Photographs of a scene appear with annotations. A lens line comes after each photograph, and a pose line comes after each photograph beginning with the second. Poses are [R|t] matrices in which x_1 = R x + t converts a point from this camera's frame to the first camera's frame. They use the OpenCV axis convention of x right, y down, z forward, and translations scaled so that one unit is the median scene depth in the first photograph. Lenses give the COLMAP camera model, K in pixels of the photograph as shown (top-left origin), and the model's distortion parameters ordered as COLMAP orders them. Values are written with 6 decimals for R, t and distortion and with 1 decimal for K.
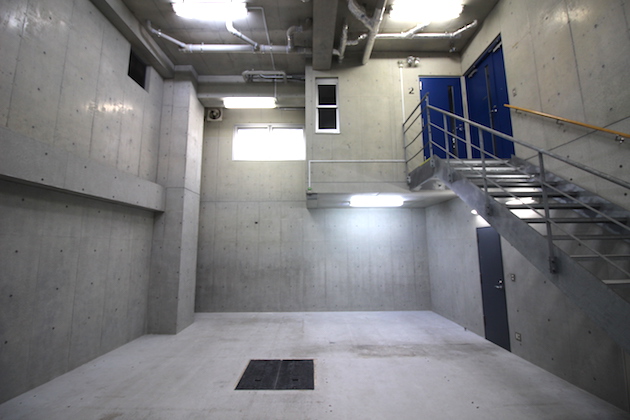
lens RADIAL K [[291.4, 0, 311.4], [0, 291.4, 208.0], [0, 0, 1]] dist [0.000182, -0.012836]
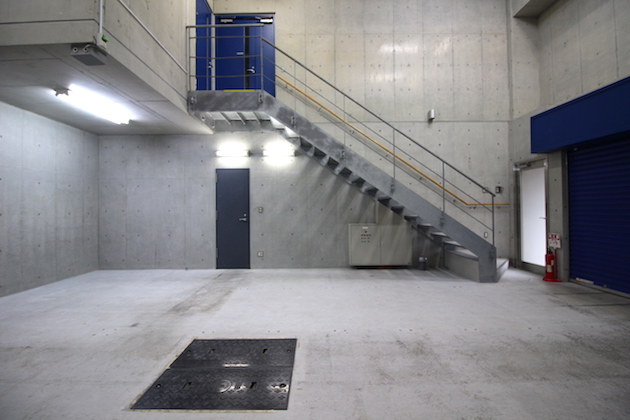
lens RADIAL K [[291.4, 0, 311.4], [0, 291.4, 208.0], [0, 0, 1]] dist [0.000182, -0.012836]
pose [[0.008046, 0.011987, 0.999896, -0.596078], [-0.124174, 0.992201, -0.010896, 0.218867], [-0.992228, -0.124073, 0.009472, 0.771959]]
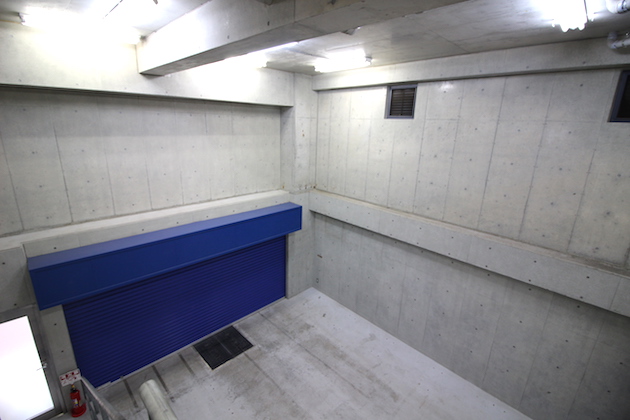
lens RADIAL K [[291.4, 0, 311.4], [0, 291.4, 208.0], [0, 0, 1]] dist [0.000182, -0.012836]
pose [[-0.708636, 0.178403, -0.682648, 0.432045], [0.067098, 0.980161, 0.186502, -0.499988], [0.702377, 0.086358, -0.706547, 1.161590]]
